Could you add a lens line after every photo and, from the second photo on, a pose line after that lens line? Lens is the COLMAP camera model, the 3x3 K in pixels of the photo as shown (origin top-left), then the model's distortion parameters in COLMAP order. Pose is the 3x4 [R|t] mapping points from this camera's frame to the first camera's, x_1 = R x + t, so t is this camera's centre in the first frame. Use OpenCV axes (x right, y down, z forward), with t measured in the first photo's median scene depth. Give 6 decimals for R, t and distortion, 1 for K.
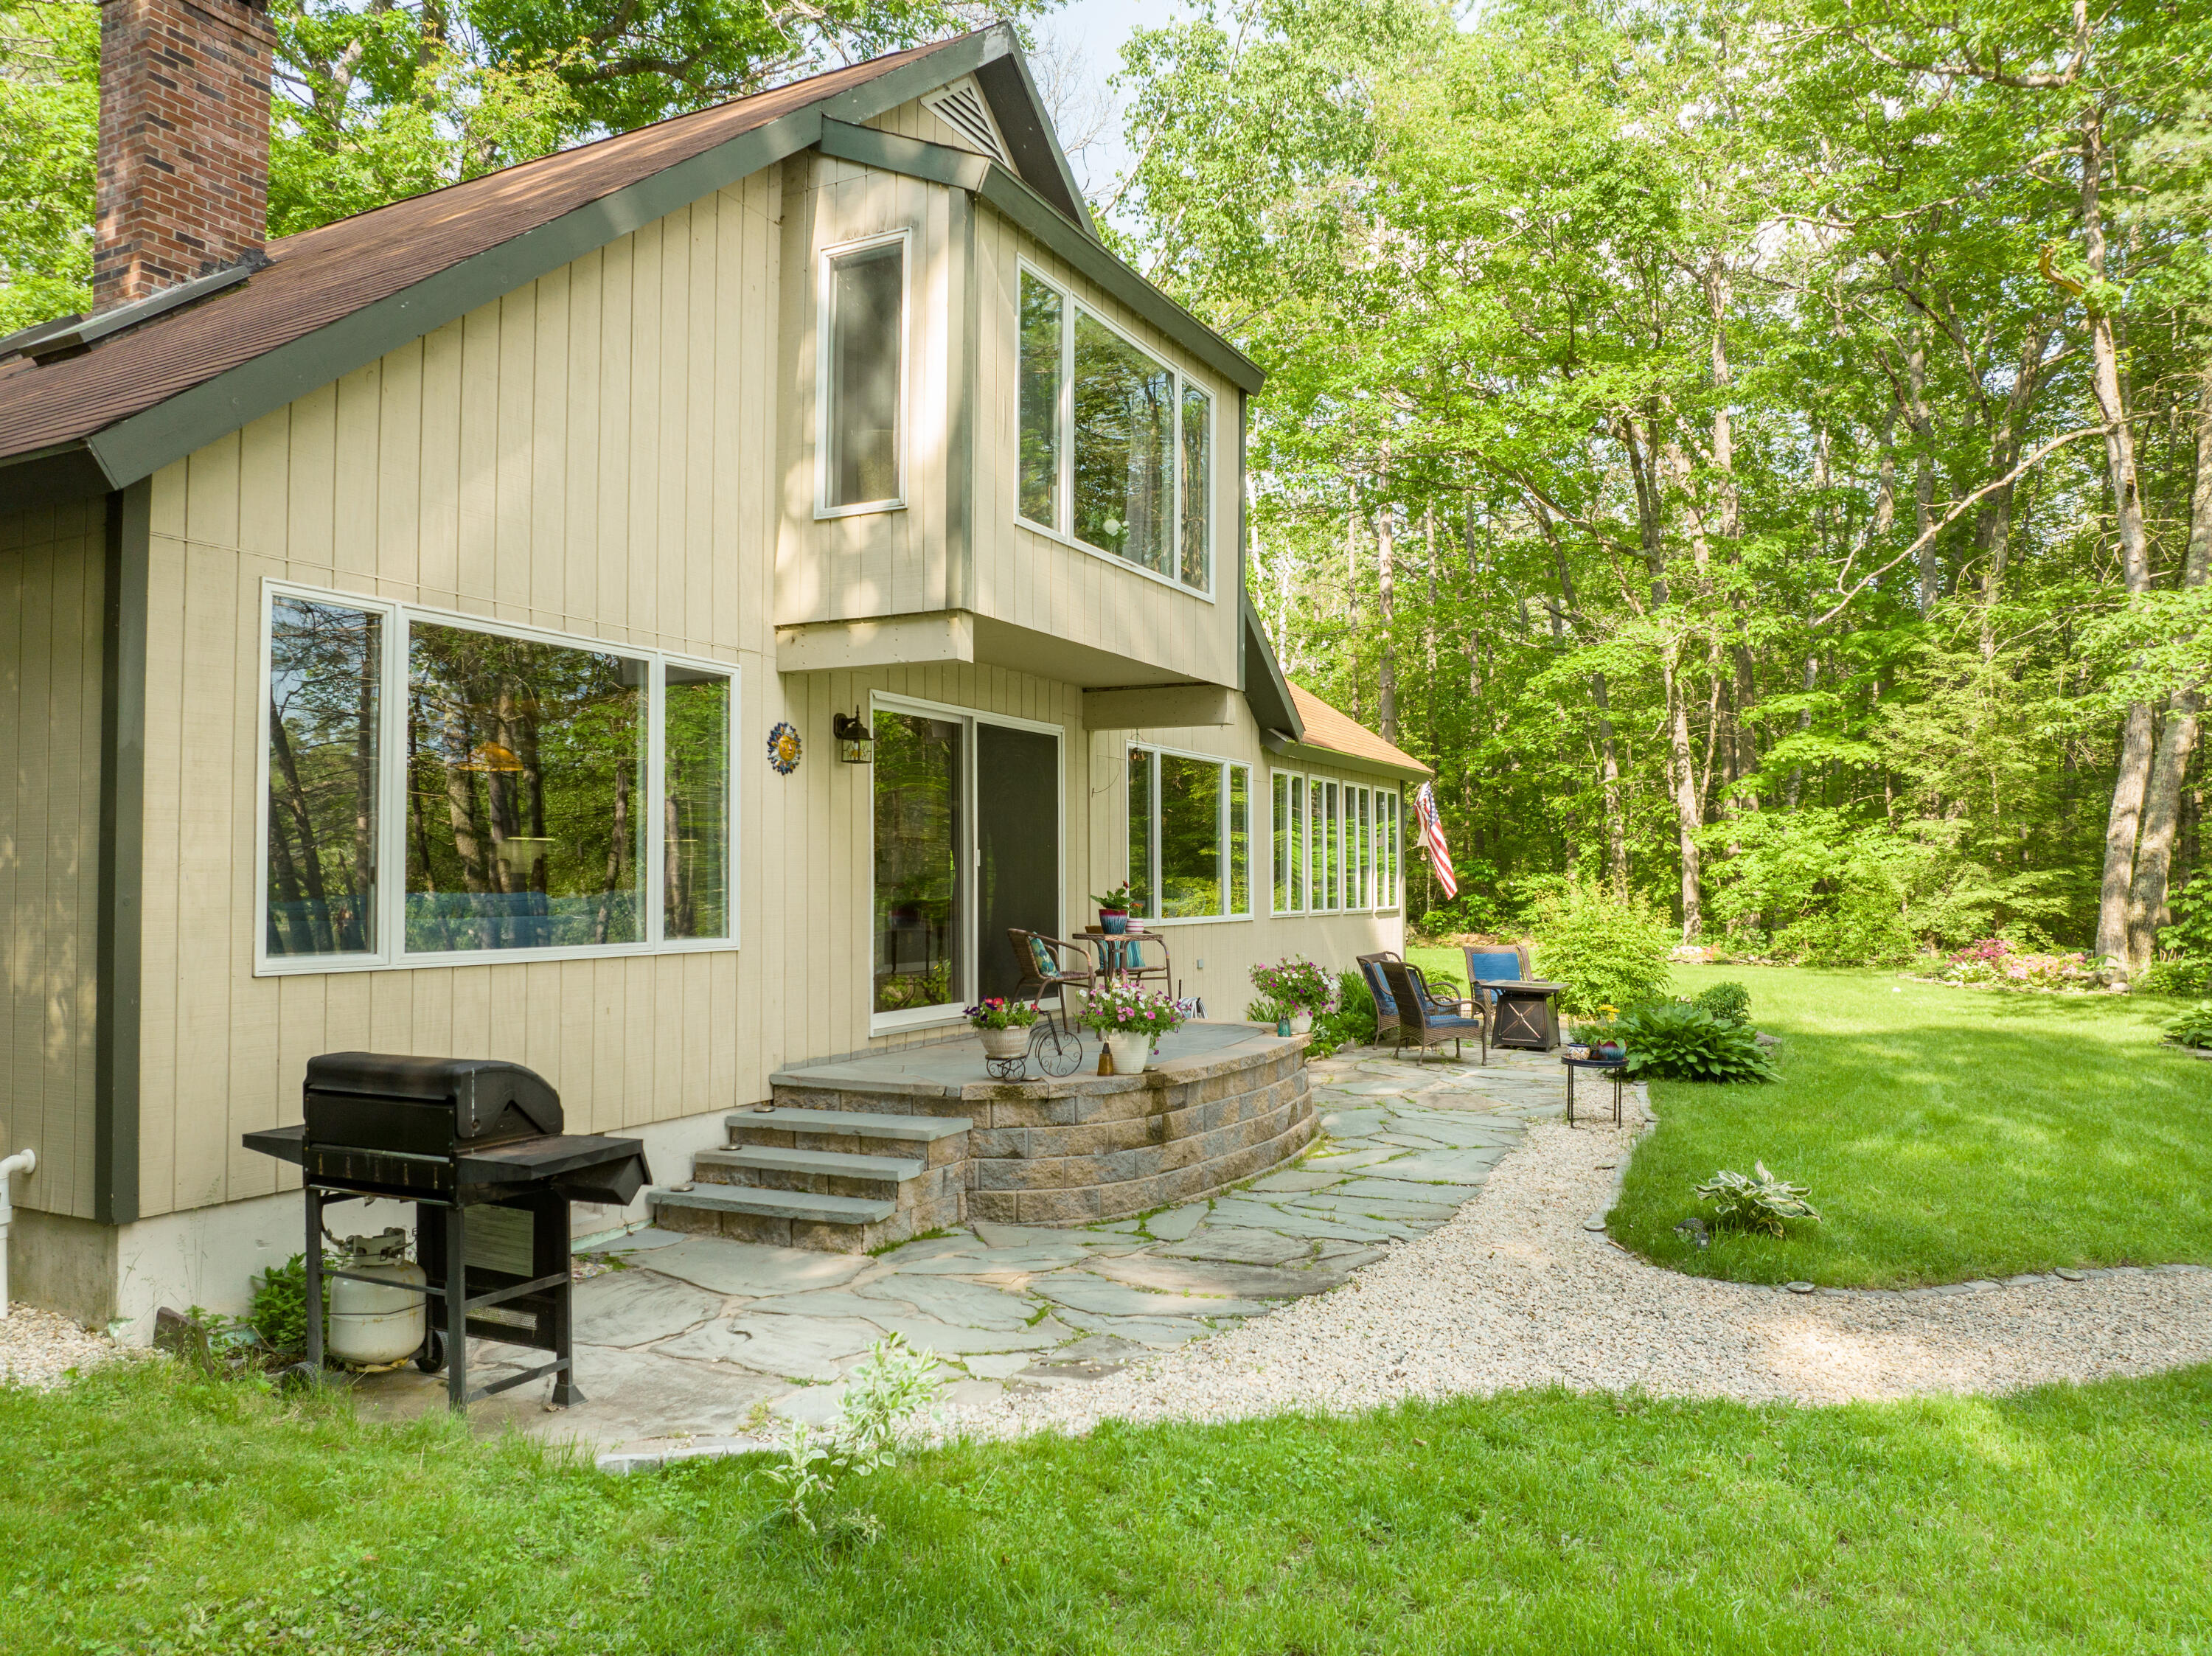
lens RADIAL K [[1551.6, 0, 1106.5], [0, 1551.6, 821.2], [0, 0, 1]] dist [-0.040471, 0.010748]
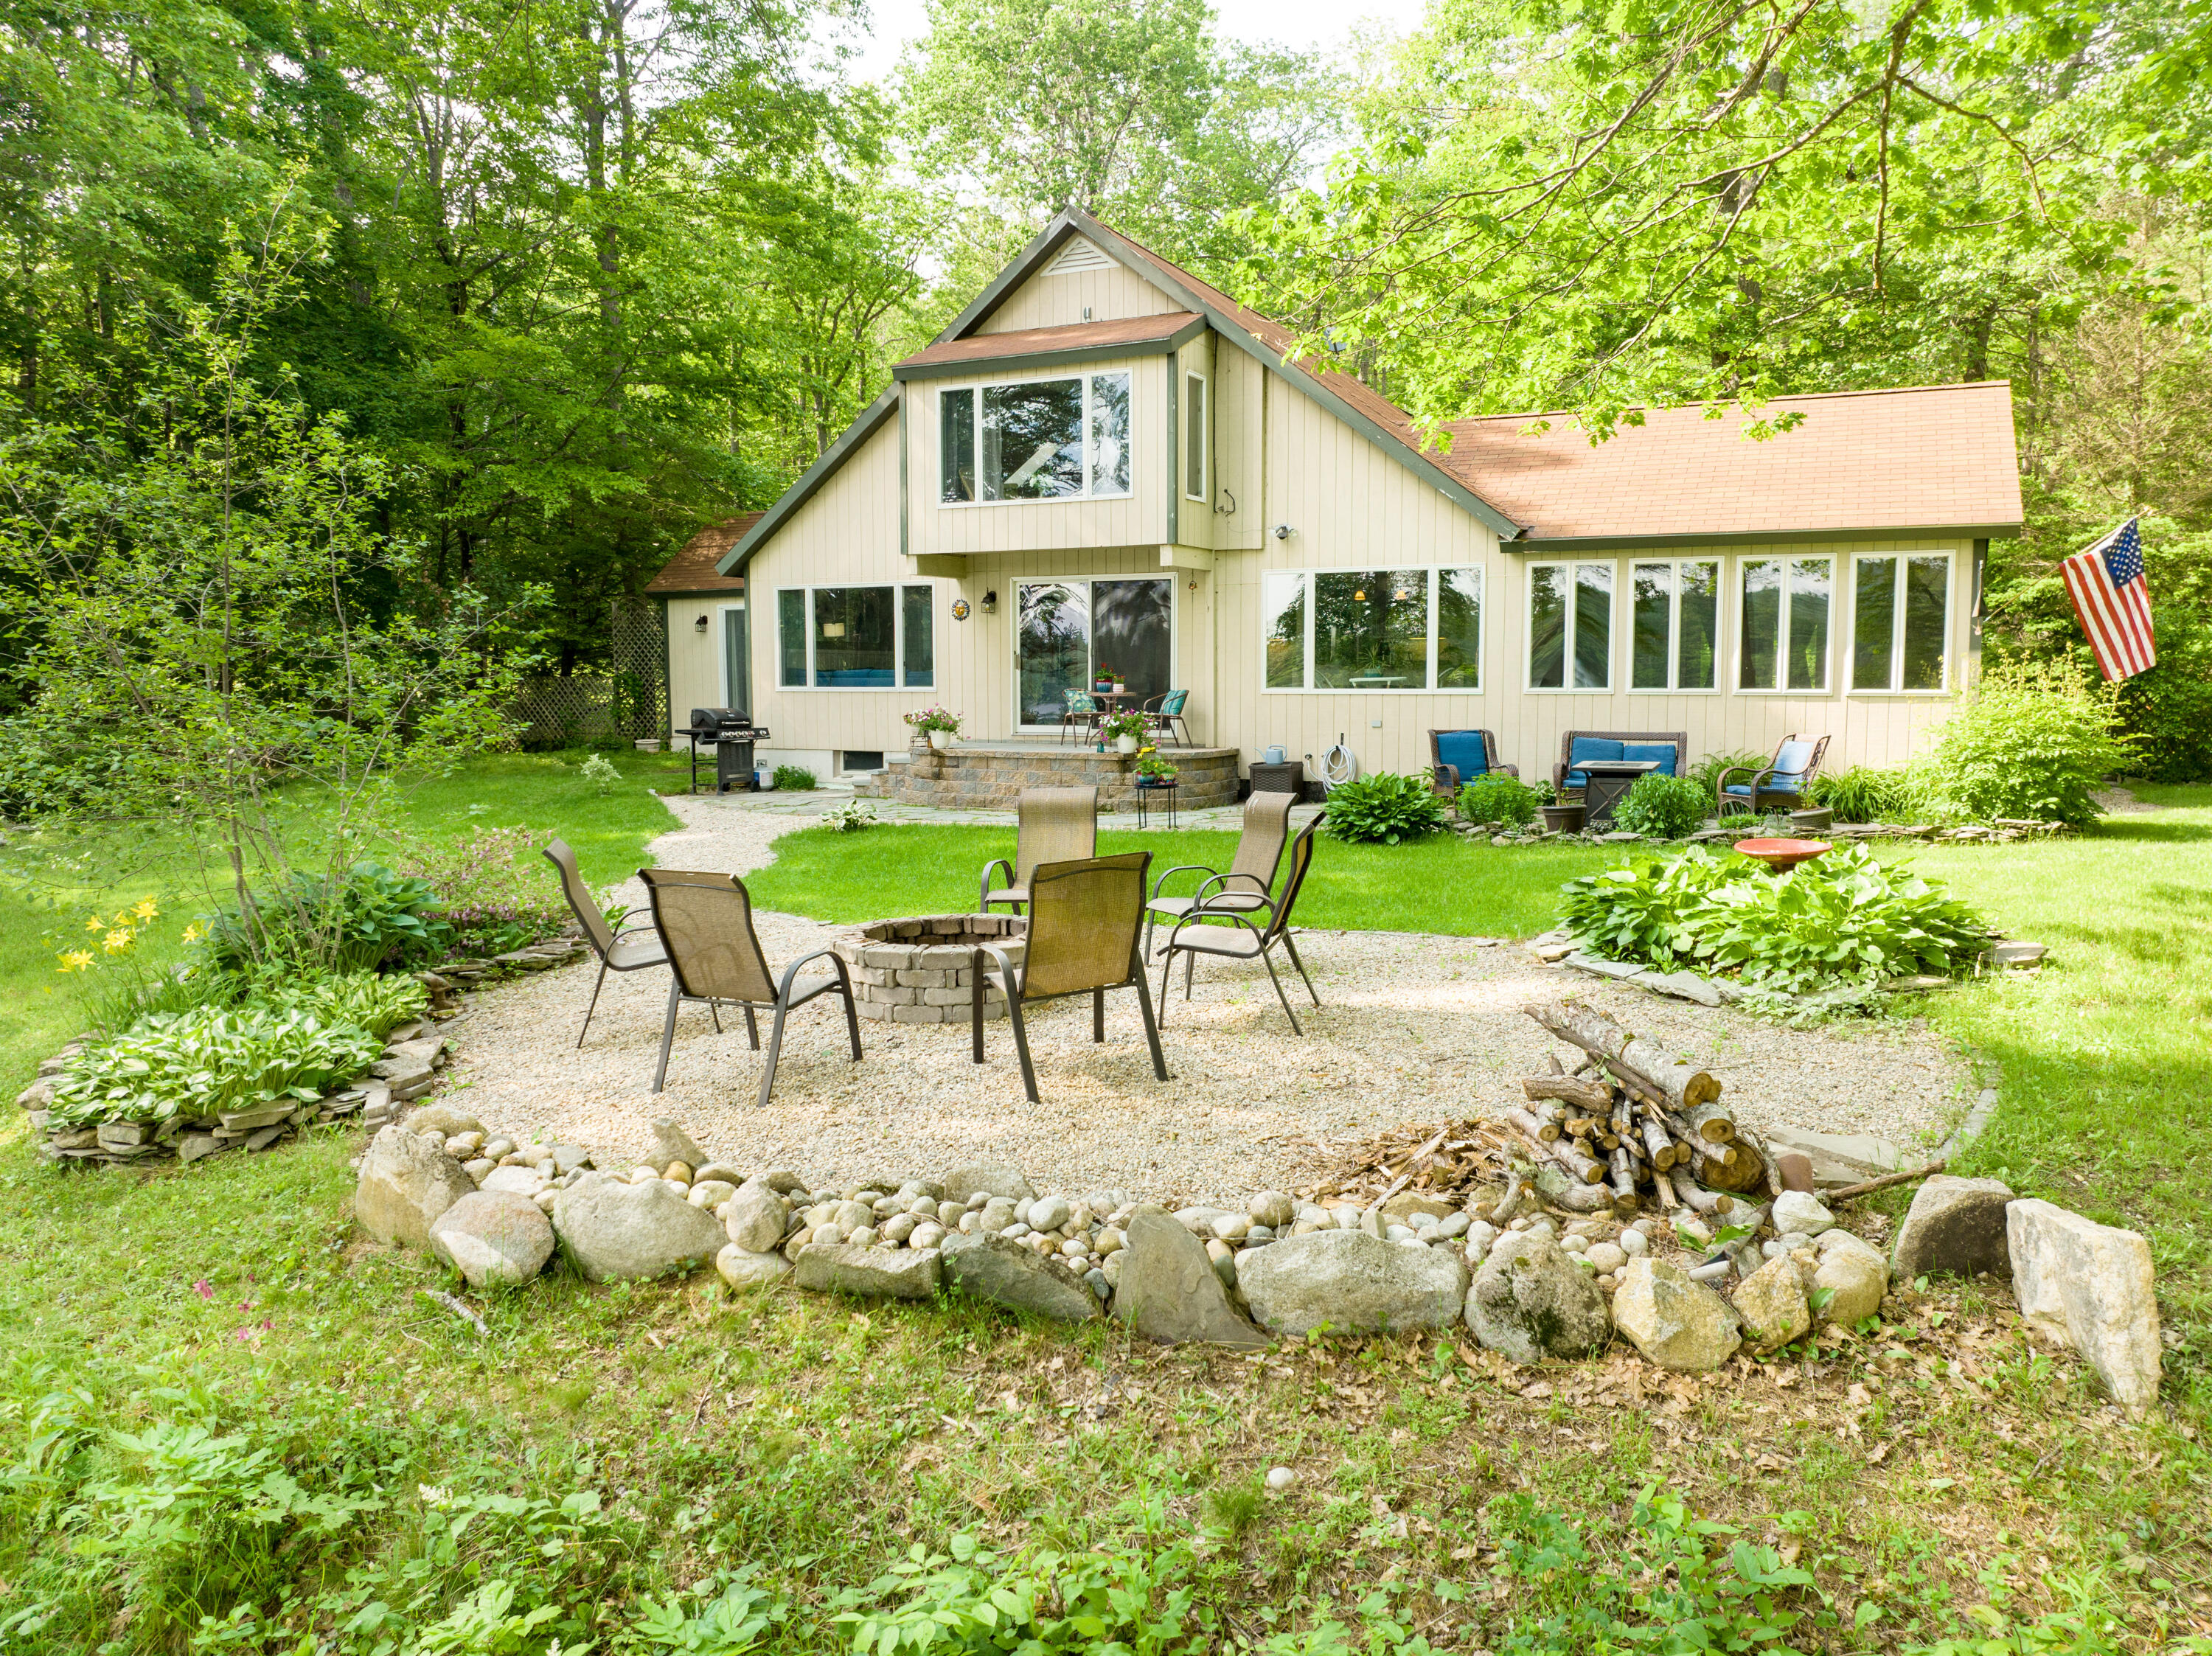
lens RADIAL K [[1551.6, 0, 1115.4], [0, 1551.6, 829.8], [0, 0, 1]] dist [-0.040471, 0.010748]
pose [[-0.002934, 0.092893, -0.995672, 2.215712], [0.036434, 0.995025, 0.092725, 0.079301], [0.999332, -0.036005, -0.006304, 1.232156]]
